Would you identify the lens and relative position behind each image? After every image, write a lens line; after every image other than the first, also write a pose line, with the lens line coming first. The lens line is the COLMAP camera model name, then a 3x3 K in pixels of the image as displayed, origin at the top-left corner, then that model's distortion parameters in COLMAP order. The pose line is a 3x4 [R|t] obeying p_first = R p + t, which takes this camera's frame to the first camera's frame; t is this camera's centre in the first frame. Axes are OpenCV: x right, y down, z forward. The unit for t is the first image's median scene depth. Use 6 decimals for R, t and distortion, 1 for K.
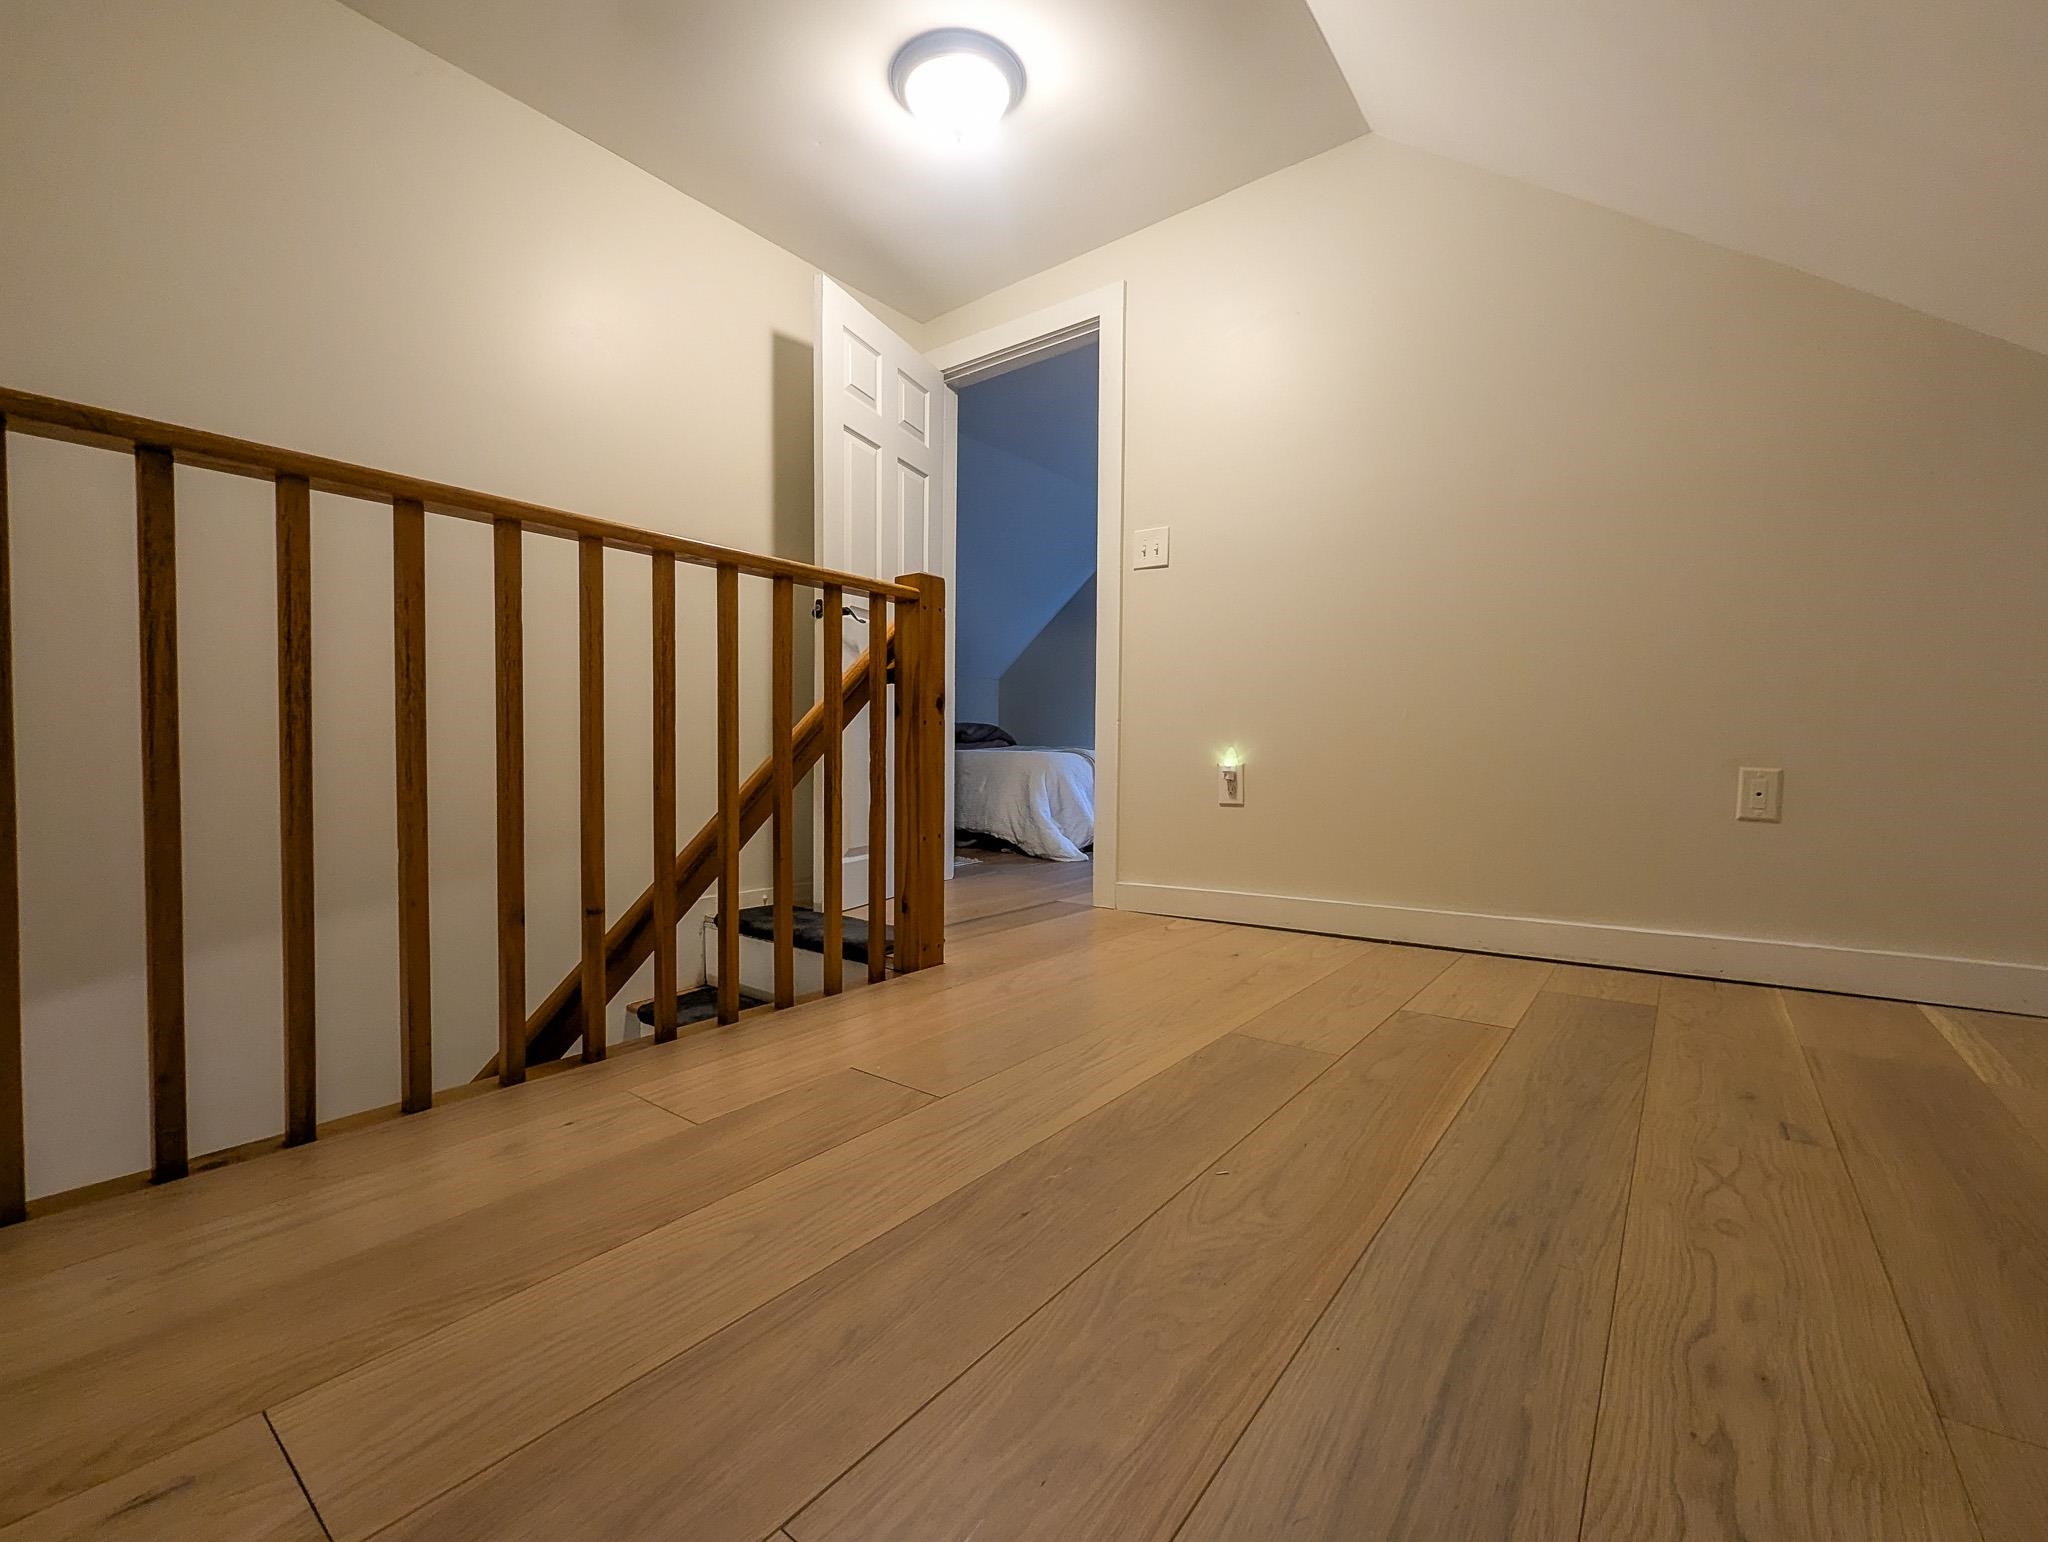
lens RADIAL K [[847.0, 0, 1022.6], [0, 847.0, 772.6], [0, 0, 1]] dist [-0.000308, -0.001472]
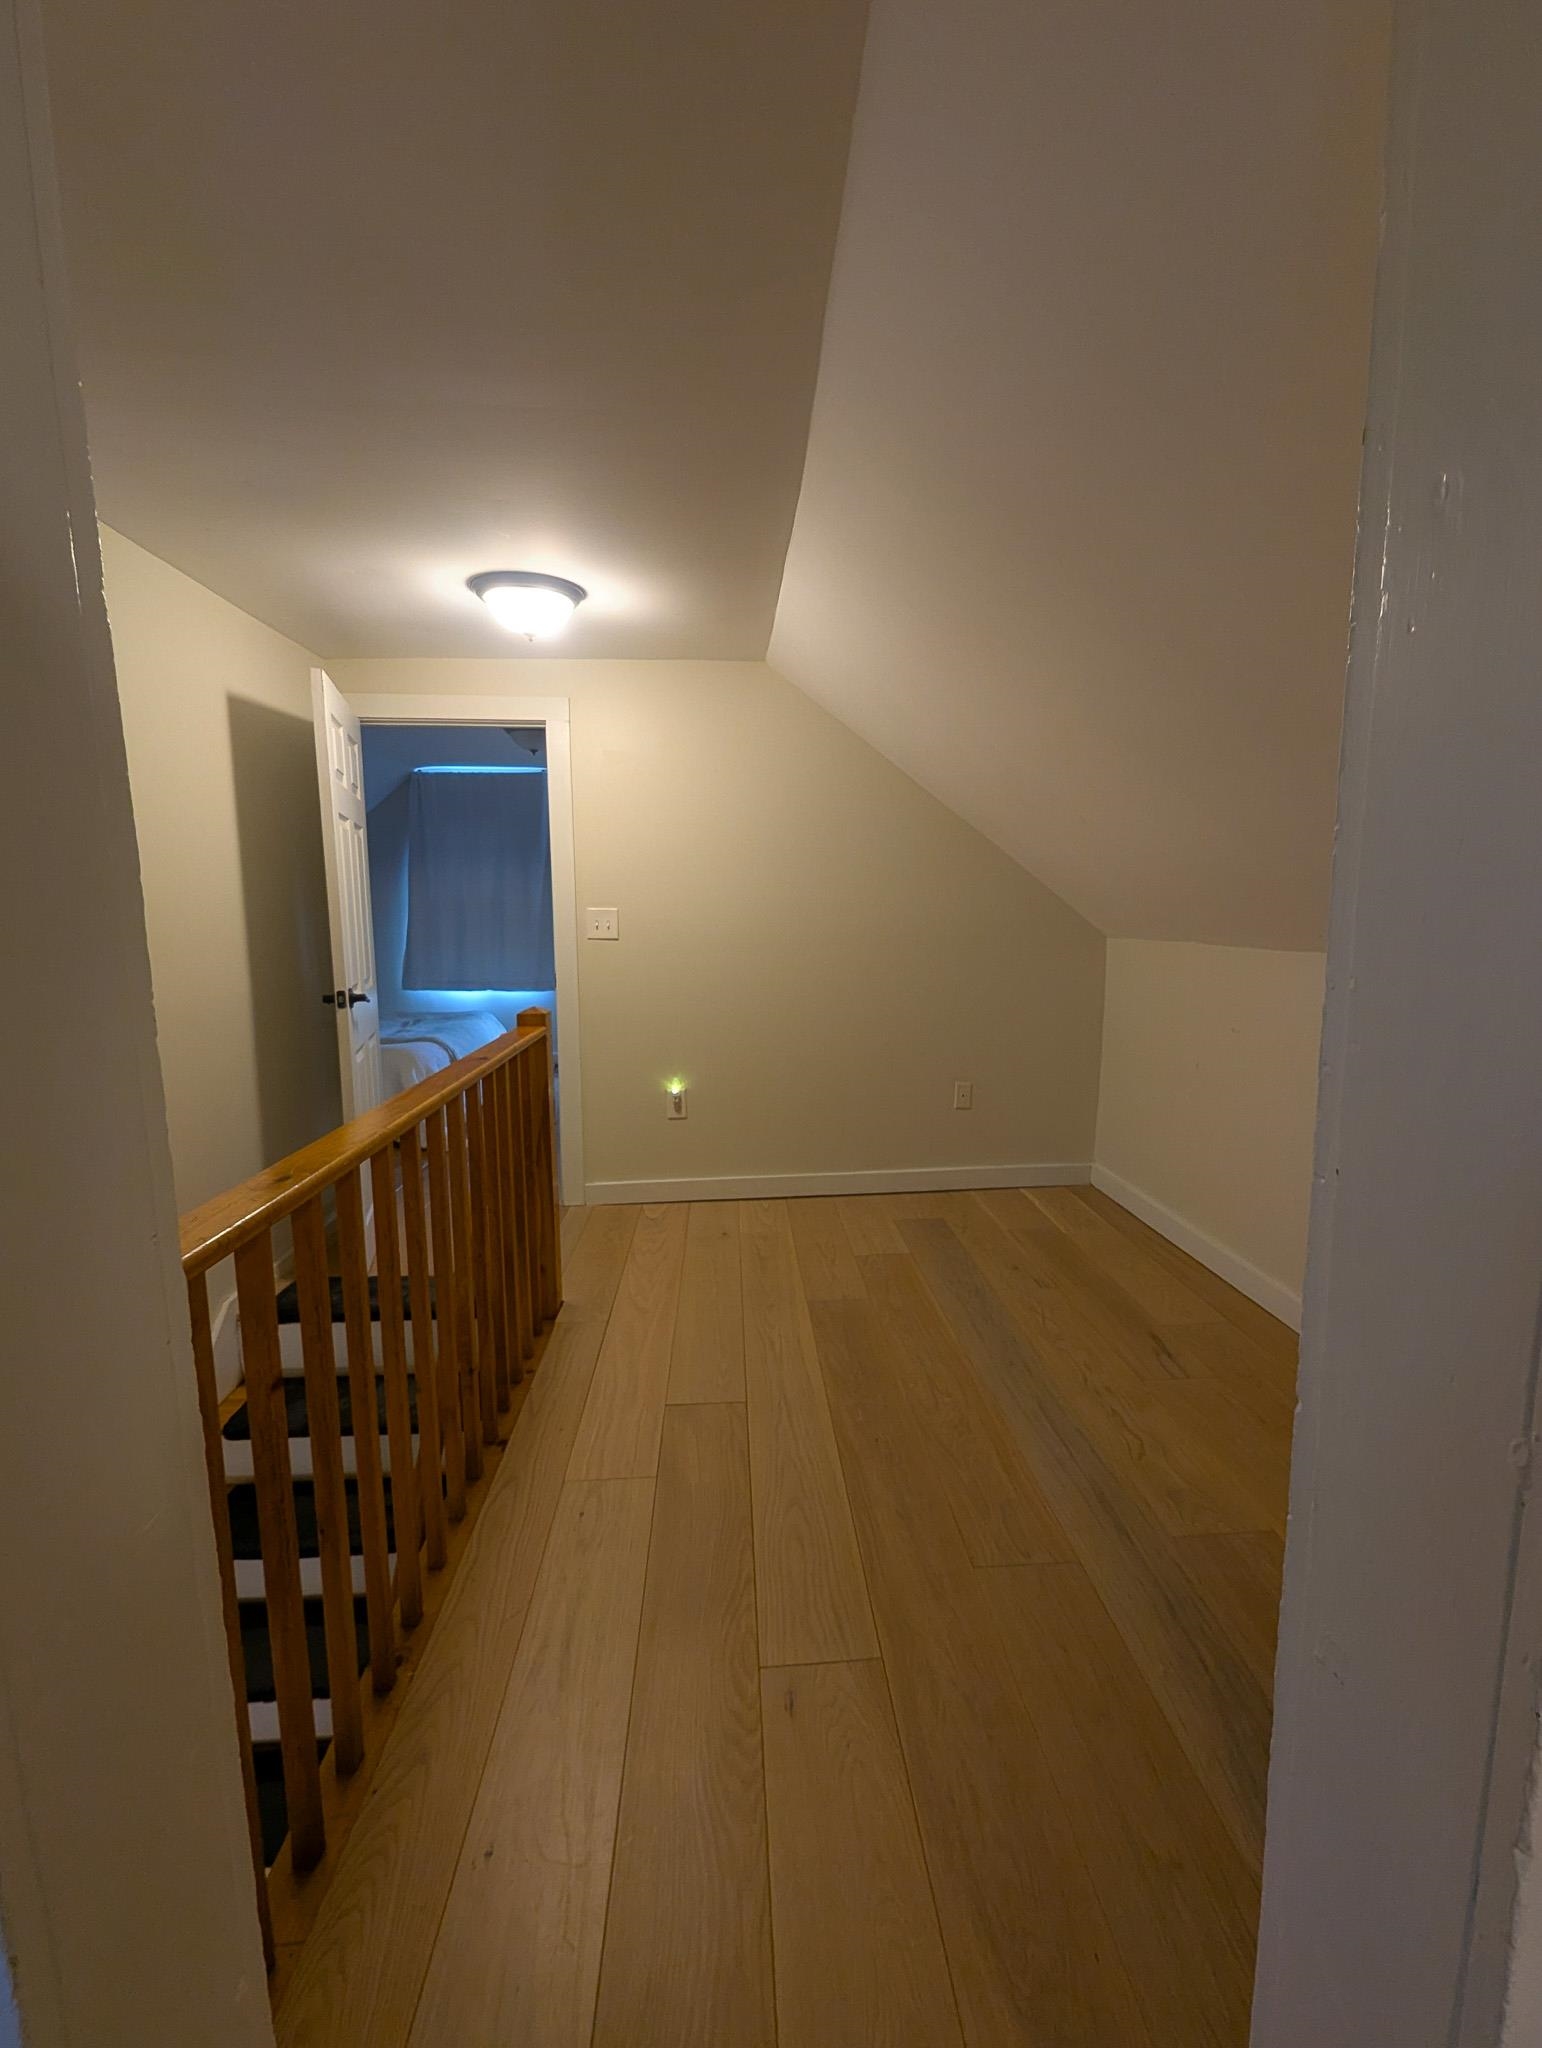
lens RADIAL K [[847.0, 0, 744.1], [0, 847.0, 1024.0], [0, 0, 1]] dist [-0.000308, -0.001472]
pose [[0.769785, -0.096398, 0.630982, -0.485961], [0.031820, 0.993097, 0.112901, -0.247131], [-0.637510, -0.066832, 0.767538, -0.111294]]
